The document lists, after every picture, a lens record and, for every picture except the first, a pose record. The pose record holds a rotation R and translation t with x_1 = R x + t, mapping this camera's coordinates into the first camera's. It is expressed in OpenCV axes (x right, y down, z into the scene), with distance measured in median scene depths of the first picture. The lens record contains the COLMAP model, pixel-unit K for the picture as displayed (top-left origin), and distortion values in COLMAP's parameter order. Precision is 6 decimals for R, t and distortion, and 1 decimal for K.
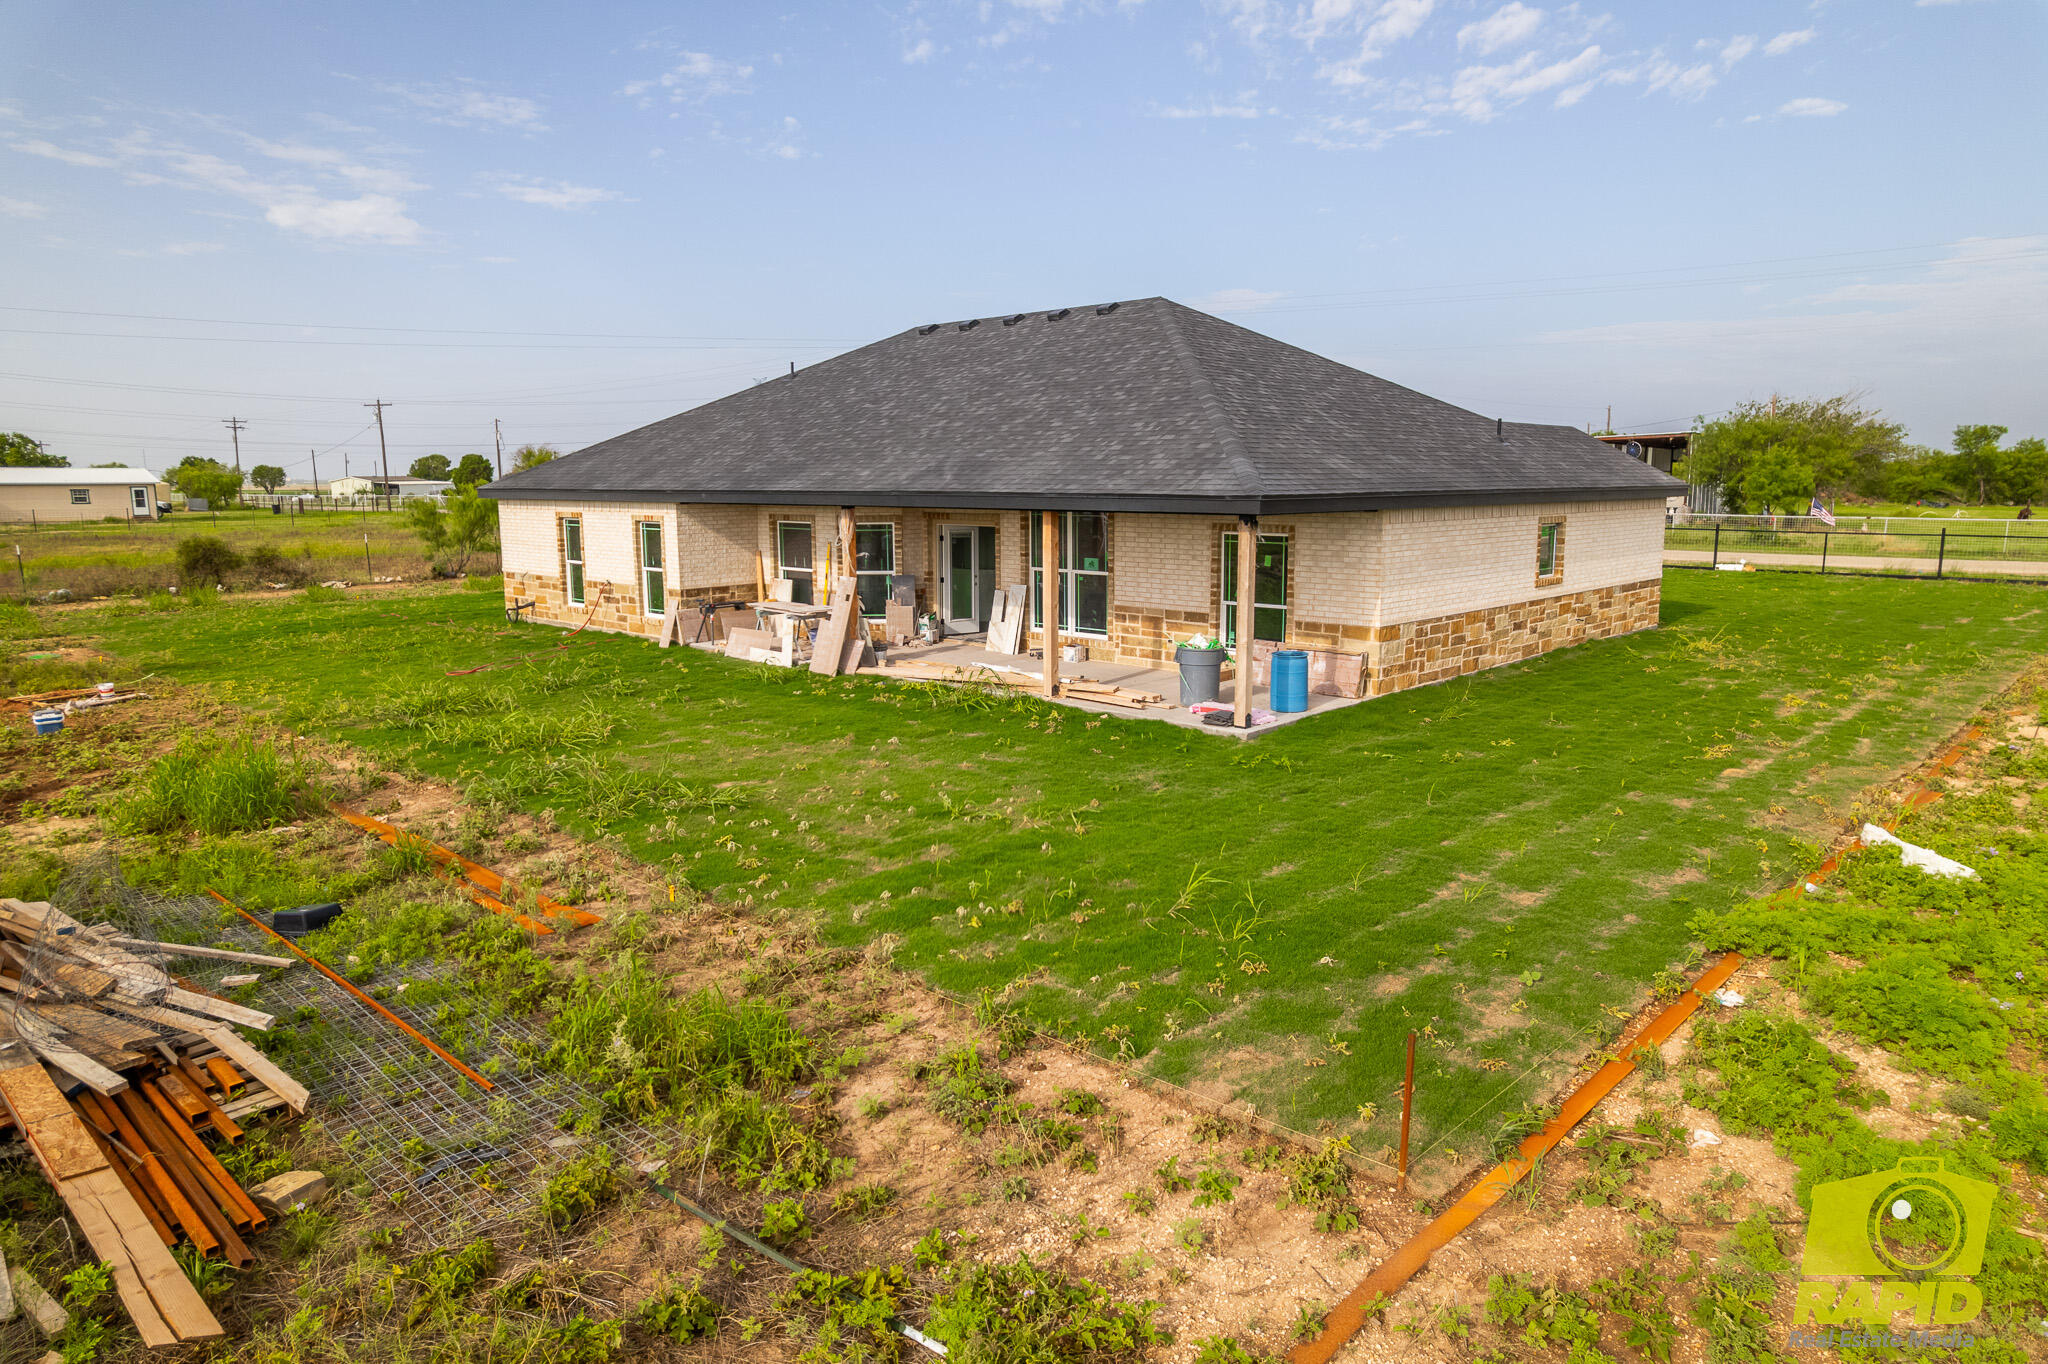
lens RADIAL K [[1278.1, 0, 1024.7], [0, 1278.1, 683.1], [0, 0, 1]] dist [-0.038938, 0.004373]
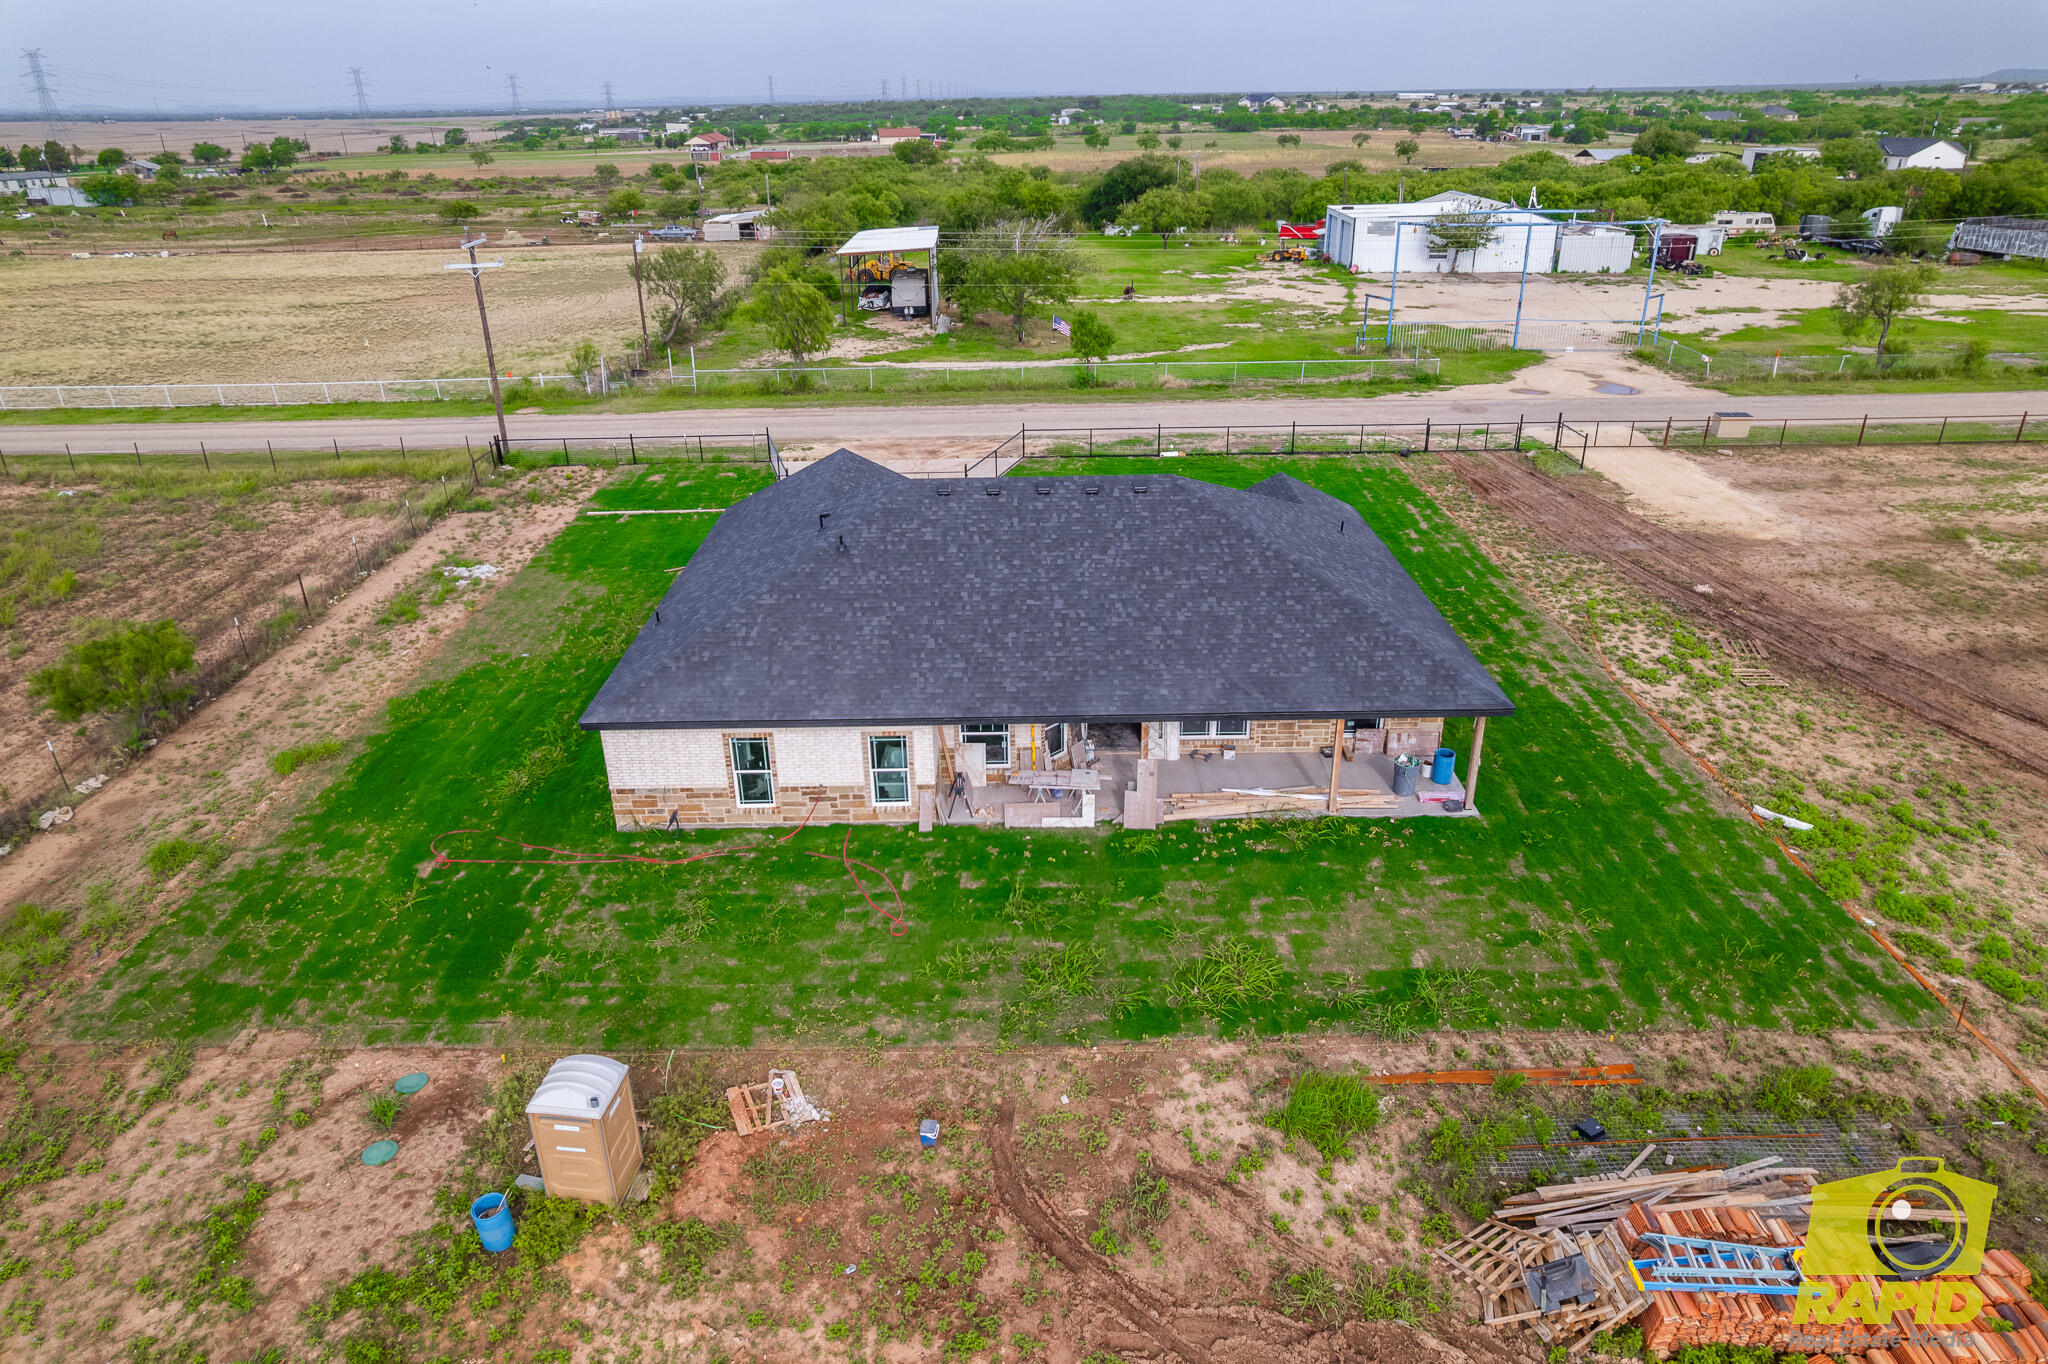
lens RADIAL K [[1278.1, 0, 1024.4], [0, 1278.1, 682.0], [0, 0, 1]] dist [-0.038938, 0.004373]
pose [[0.716580, -0.286249, 0.636062, -0.905810], [0.117465, 0.948411, 0.294481, -0.486257], [-0.687542, -0.136305, 0.713237, 0.086764]]
